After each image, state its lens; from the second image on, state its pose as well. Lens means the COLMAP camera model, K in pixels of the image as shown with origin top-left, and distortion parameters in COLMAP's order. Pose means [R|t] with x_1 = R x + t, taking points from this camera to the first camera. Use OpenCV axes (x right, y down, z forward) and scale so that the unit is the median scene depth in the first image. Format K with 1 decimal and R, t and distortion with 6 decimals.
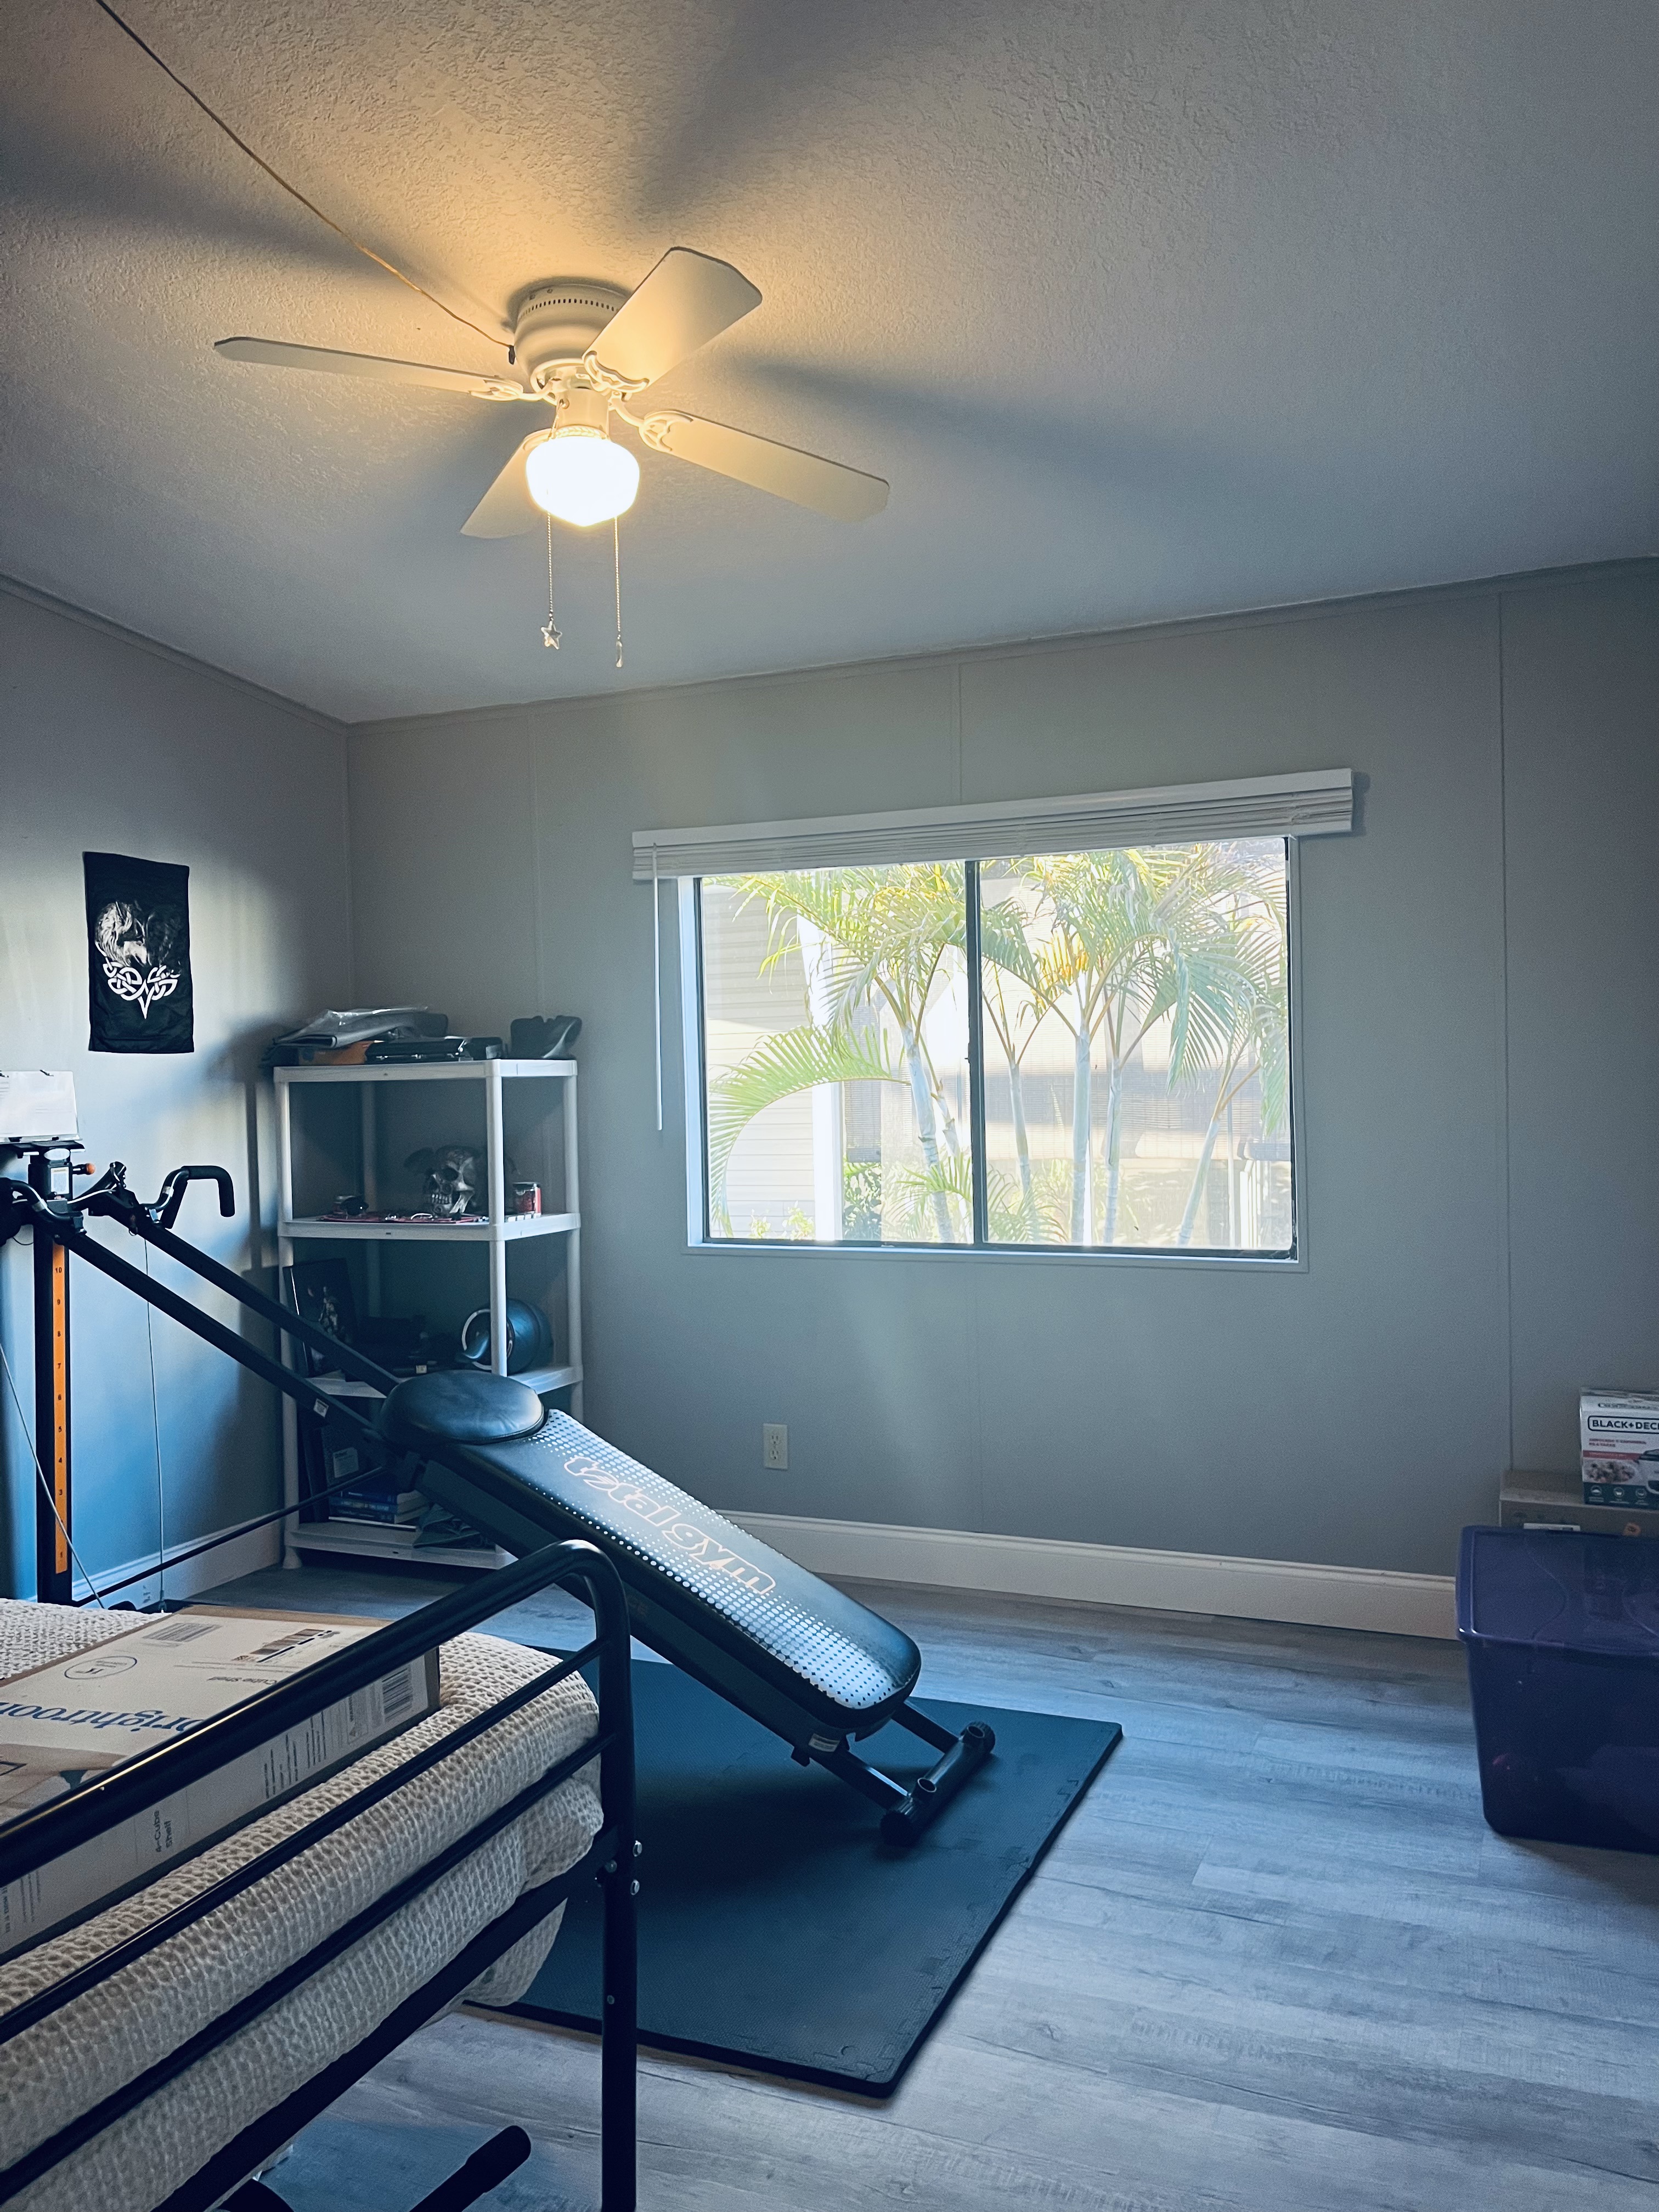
lens RADIAL K [[1675.7, 0, 843.0], [0, 1675.7, 1103.1], [0, 0, 1]] dist [0.069347, -0.089917]
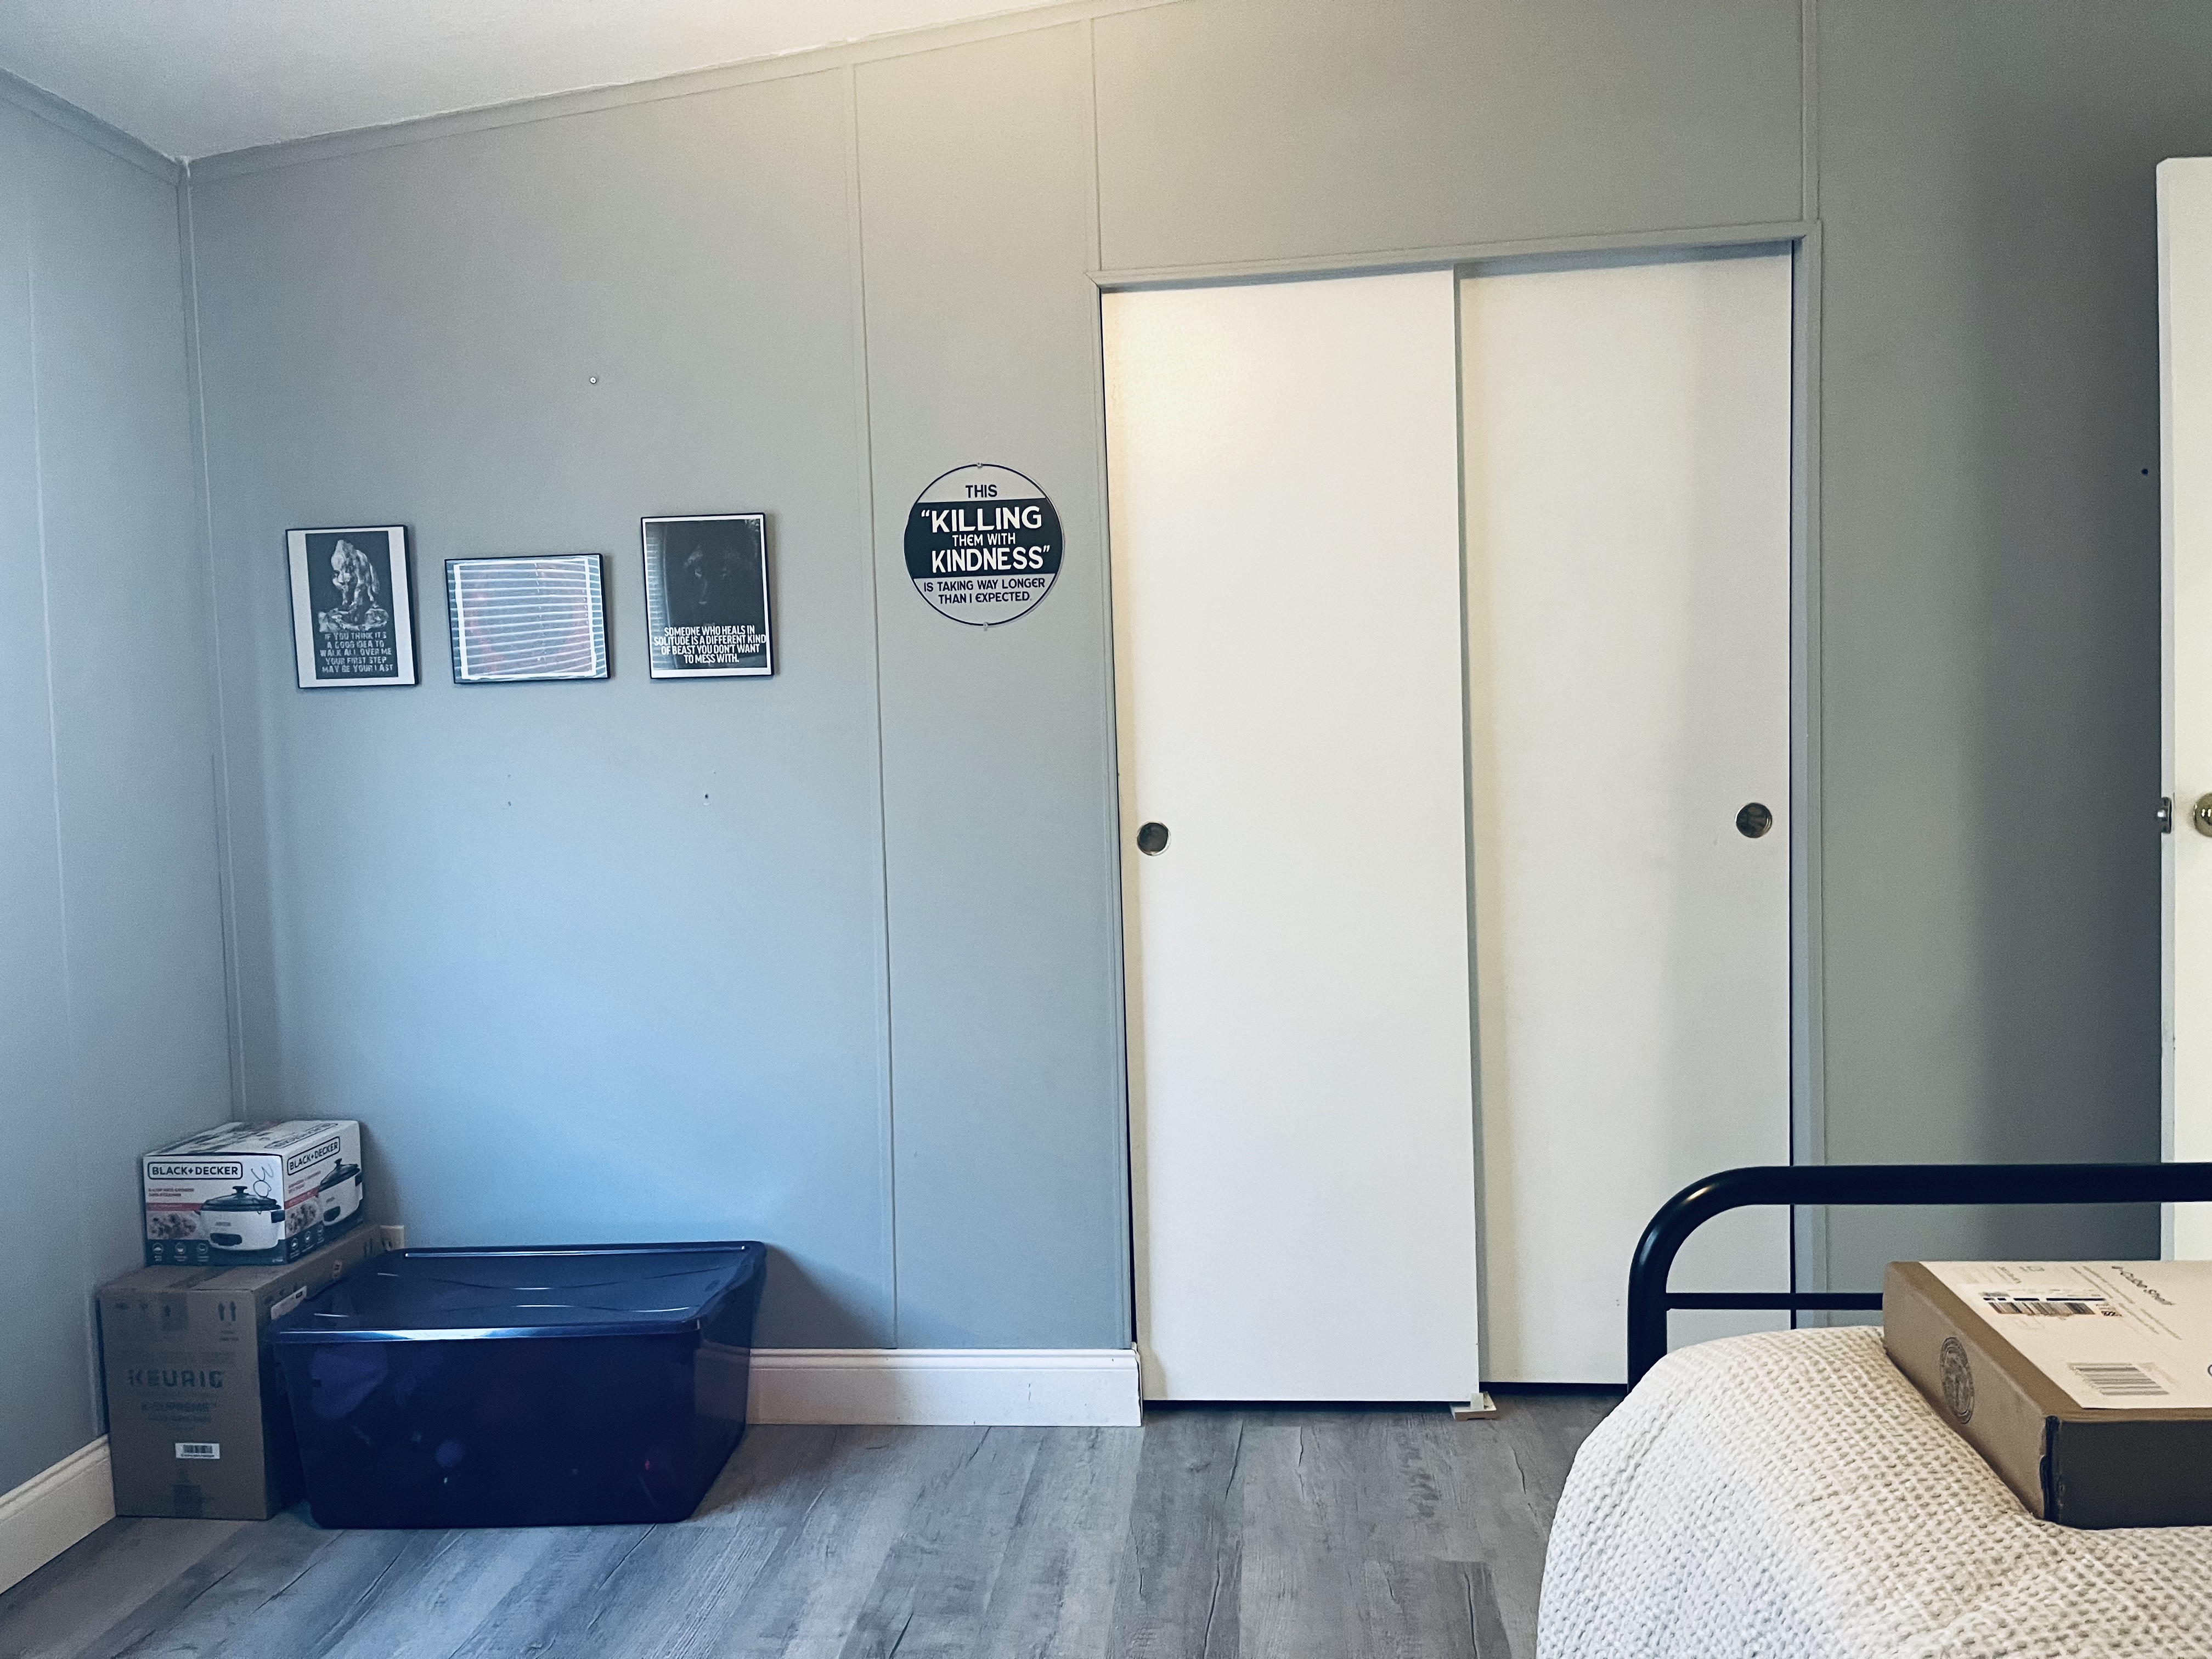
lens RADIAL K [[1675.7, 0, 1125.5], [0, 1675.7, 832.9], [0, 0, 1]] dist [0.069347, -0.089917]
pose [[-0.310713, -0.029045, 0.950060, -0.654220], [0.047851, 0.997788, 0.046153, -0.001425], [-0.949298, 0.059802, -0.308636, 1.098053]]
